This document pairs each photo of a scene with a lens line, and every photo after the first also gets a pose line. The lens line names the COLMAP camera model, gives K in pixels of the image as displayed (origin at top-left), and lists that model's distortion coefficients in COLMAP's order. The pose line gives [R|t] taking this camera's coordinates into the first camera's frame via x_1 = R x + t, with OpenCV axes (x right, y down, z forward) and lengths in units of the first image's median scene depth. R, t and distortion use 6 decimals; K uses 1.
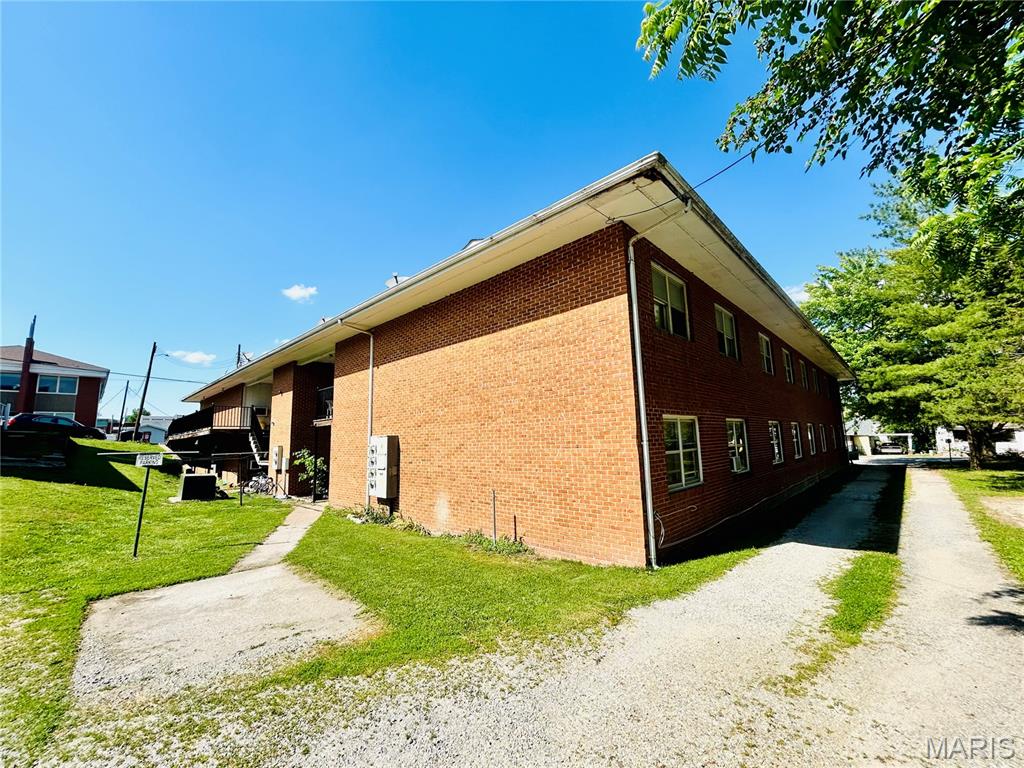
lens RADIAL K [[417.7, 0, 512.0], [0, 417.7, 384.0], [0, 0, 1]] dist [0.002894, 0.001019]
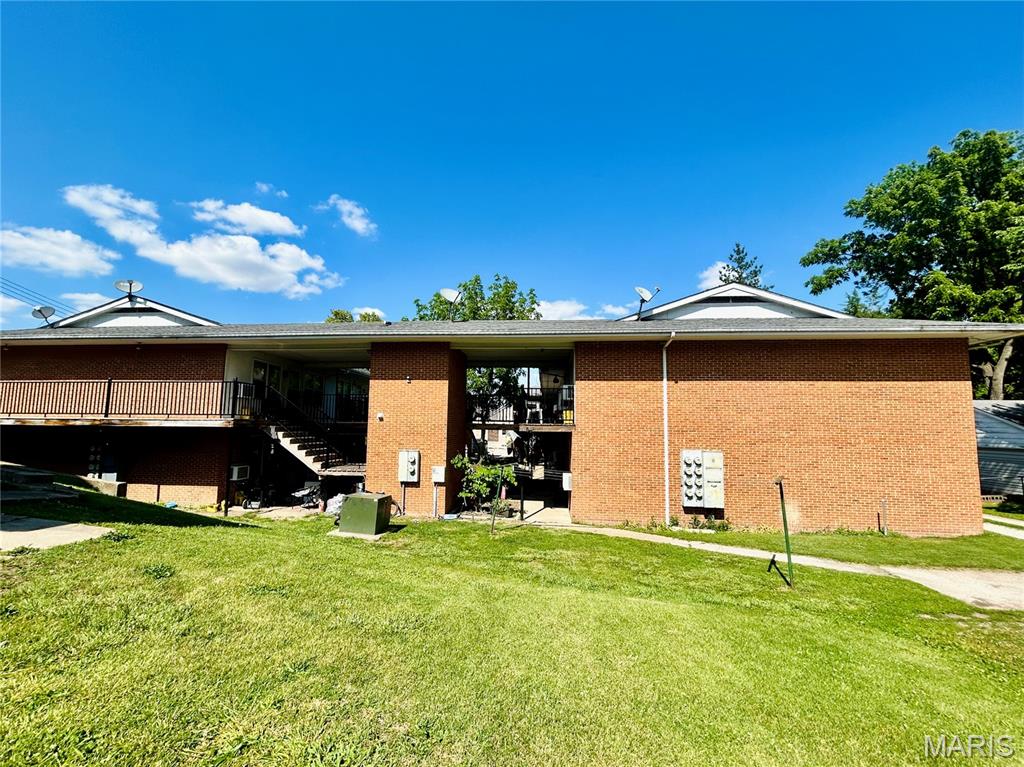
lens RADIAL K [[417.7, 0, 512.0], [0, 417.7, 383.5], [0, 0, 1]] dist [0.002894, 0.001019]
pose [[0.780231, 0.086189, 0.619525, -1.508132], [-0.115997, 0.993218, 0.007909, 0.001964], [-0.614642, -0.078034, 0.784937, 0.521798]]
